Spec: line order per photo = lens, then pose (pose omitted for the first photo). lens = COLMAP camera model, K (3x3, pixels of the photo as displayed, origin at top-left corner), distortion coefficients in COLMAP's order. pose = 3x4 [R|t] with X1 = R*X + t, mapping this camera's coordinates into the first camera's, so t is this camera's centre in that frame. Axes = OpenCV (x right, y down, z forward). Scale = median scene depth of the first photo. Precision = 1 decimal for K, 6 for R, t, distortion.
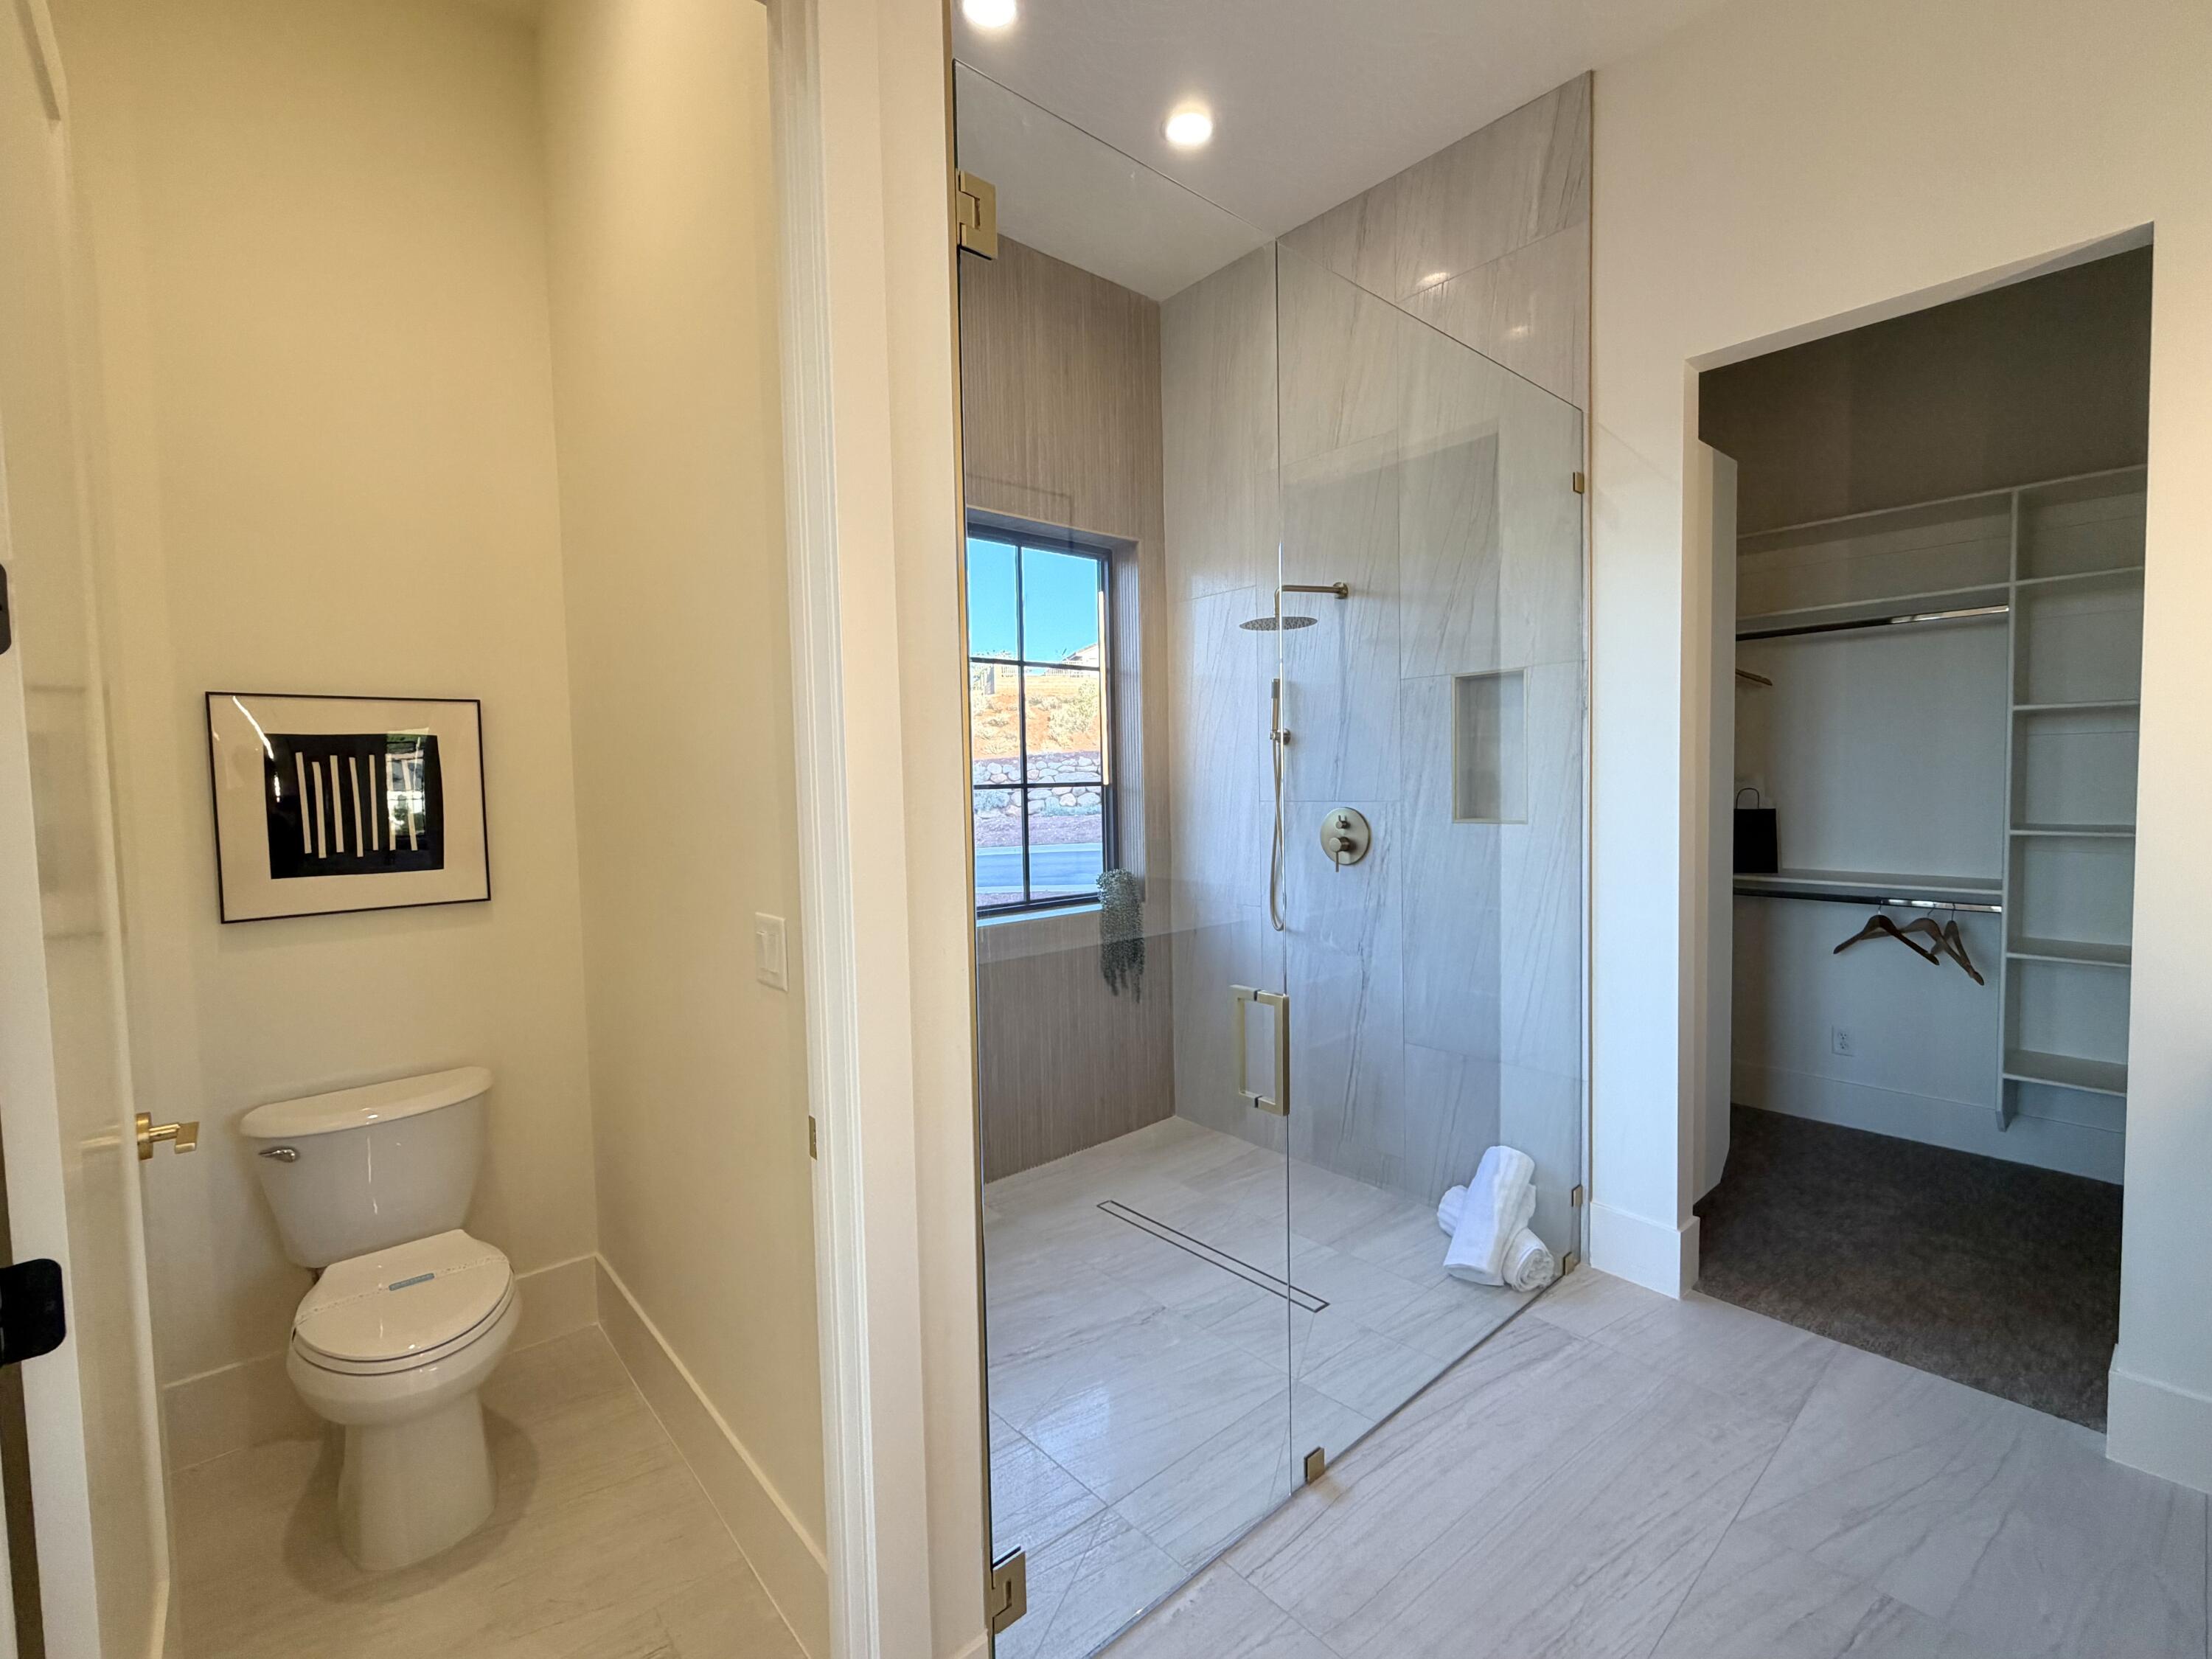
lens RADIAL K [[966.7, 0, 1114.0], [0, 966.7, 835.7], [0, 0, 1]] dist [0.000544, 0.000090]
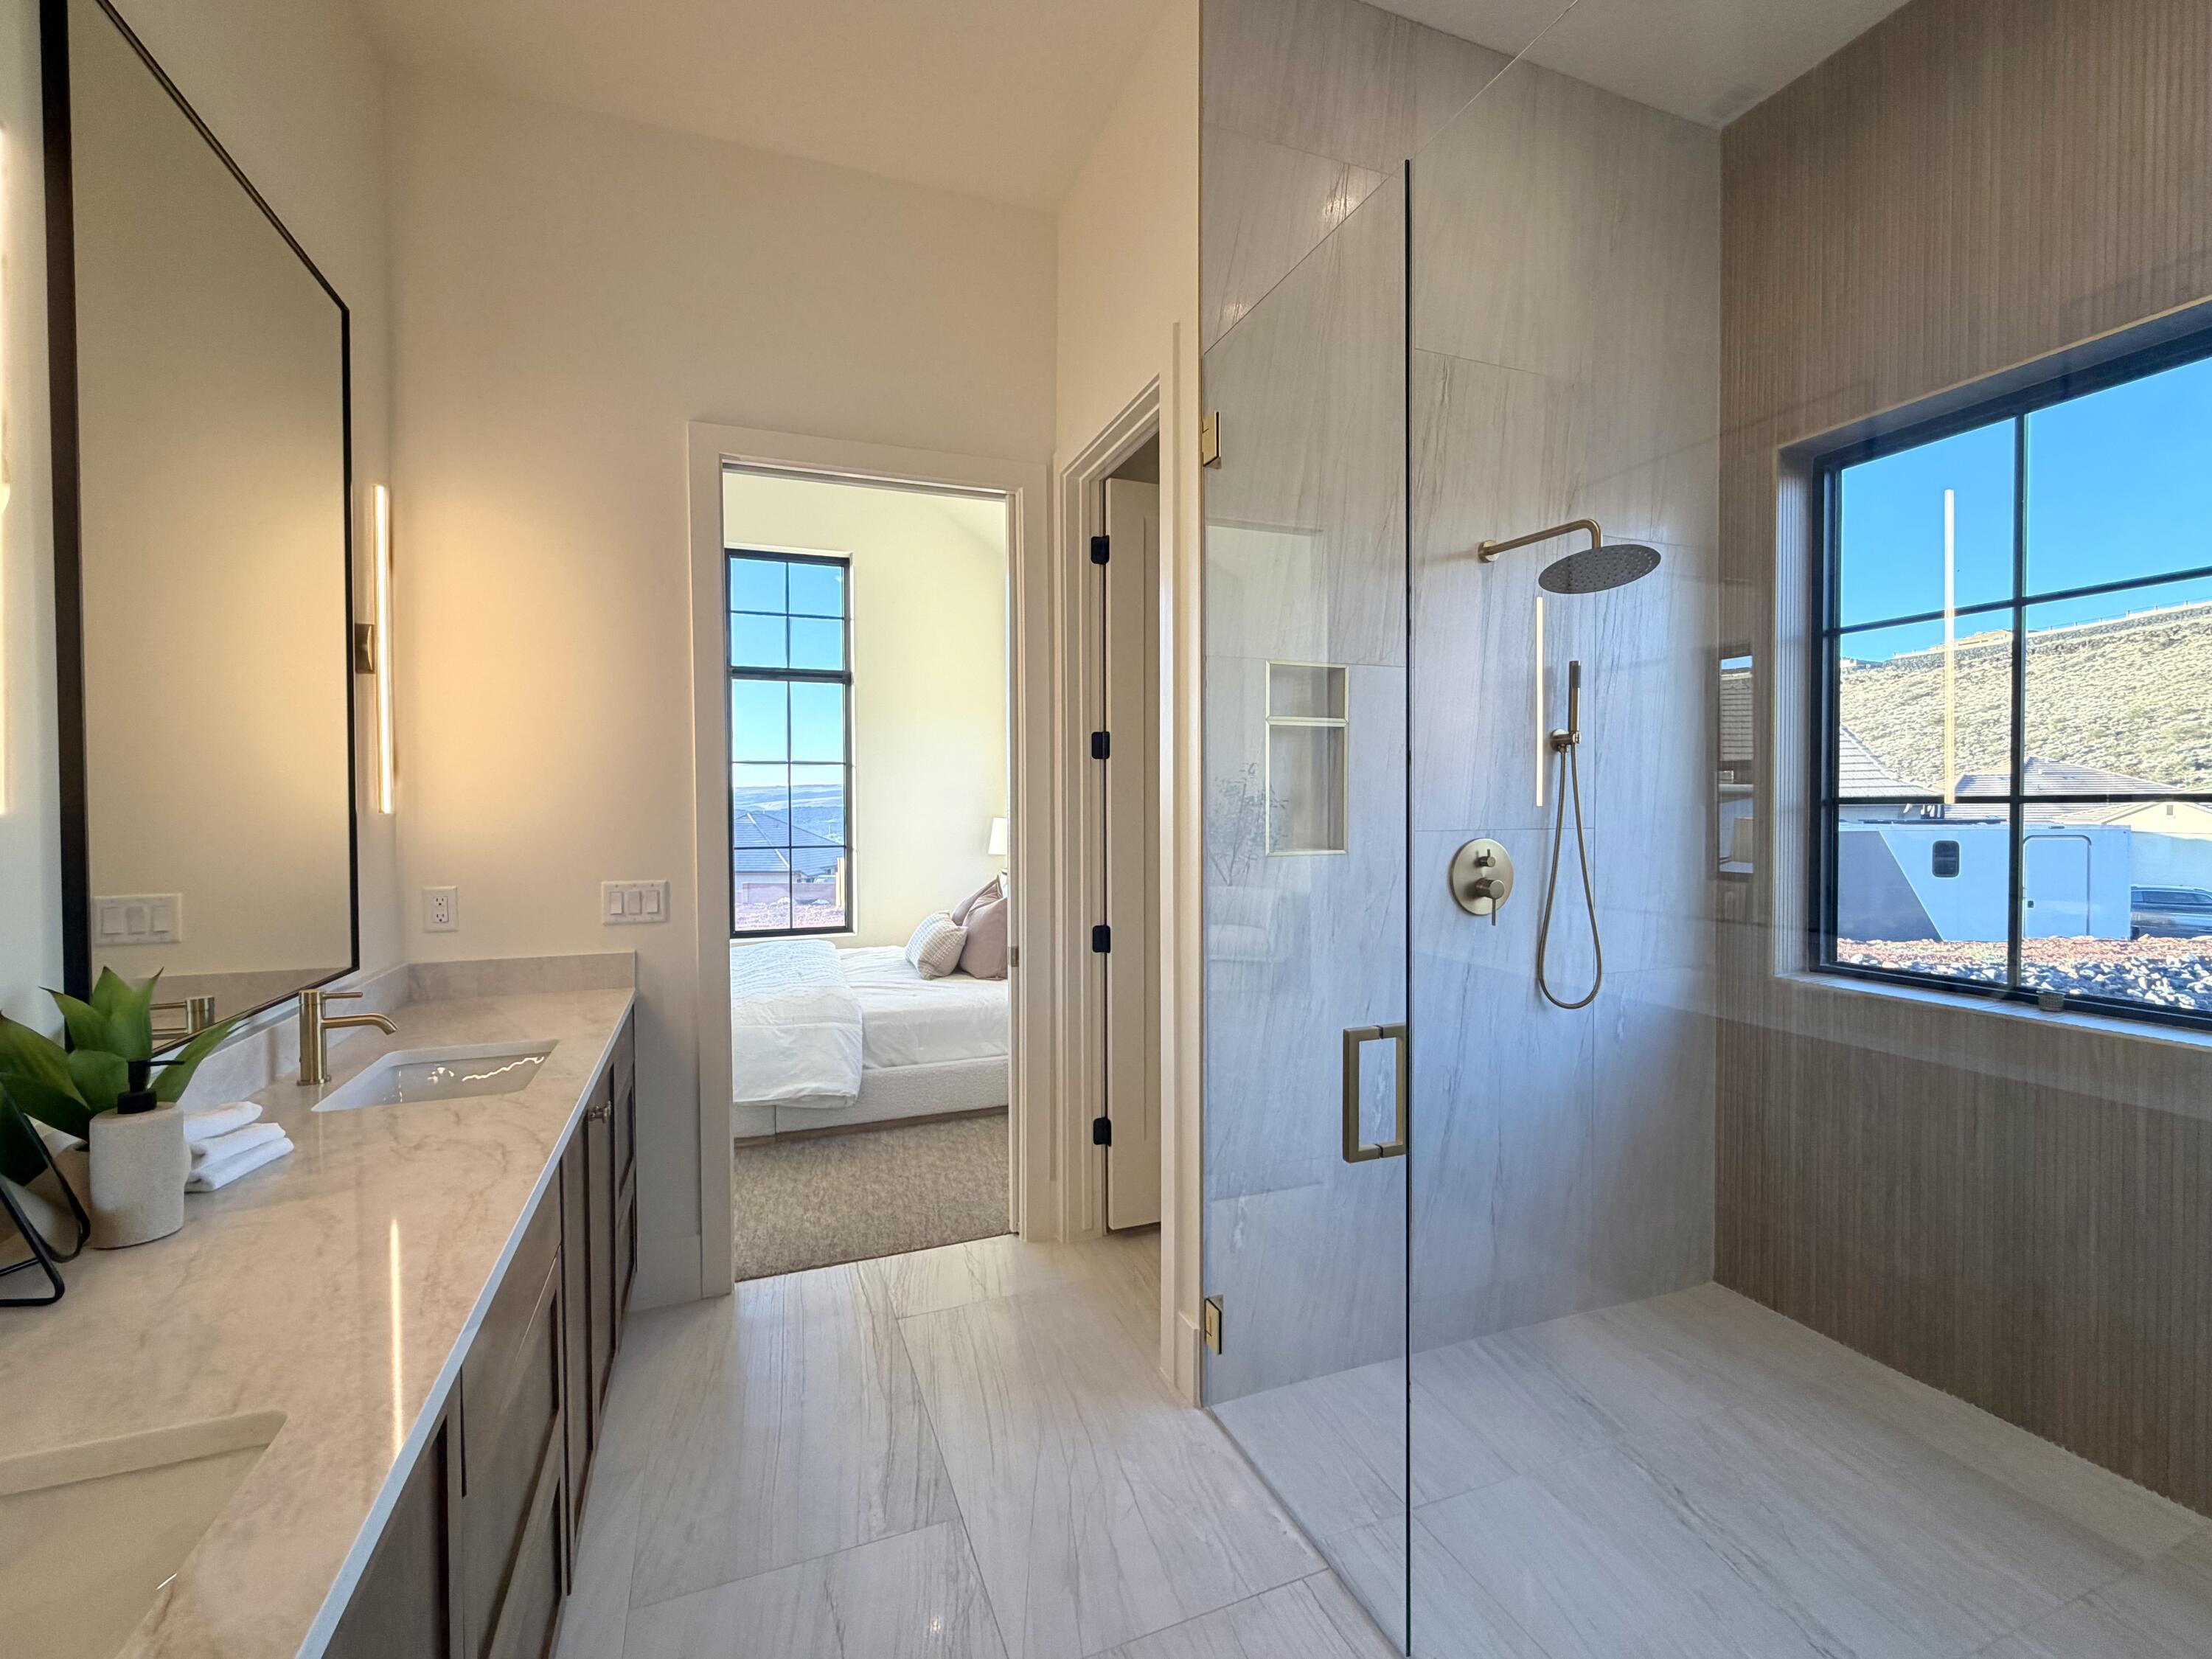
lens RADIAL K [[966.7, 0, 1110.1], [0, 966.7, 814.2], [0, 0, 1]] dist [0.000544, 0.000090]
pose [[-0.341486, 0.034490, -0.939254, 0.767605], [-0.043989, 0.997645, 0.052628, -0.055576], [0.938857, 0.059289, -0.339164, 0.747833]]
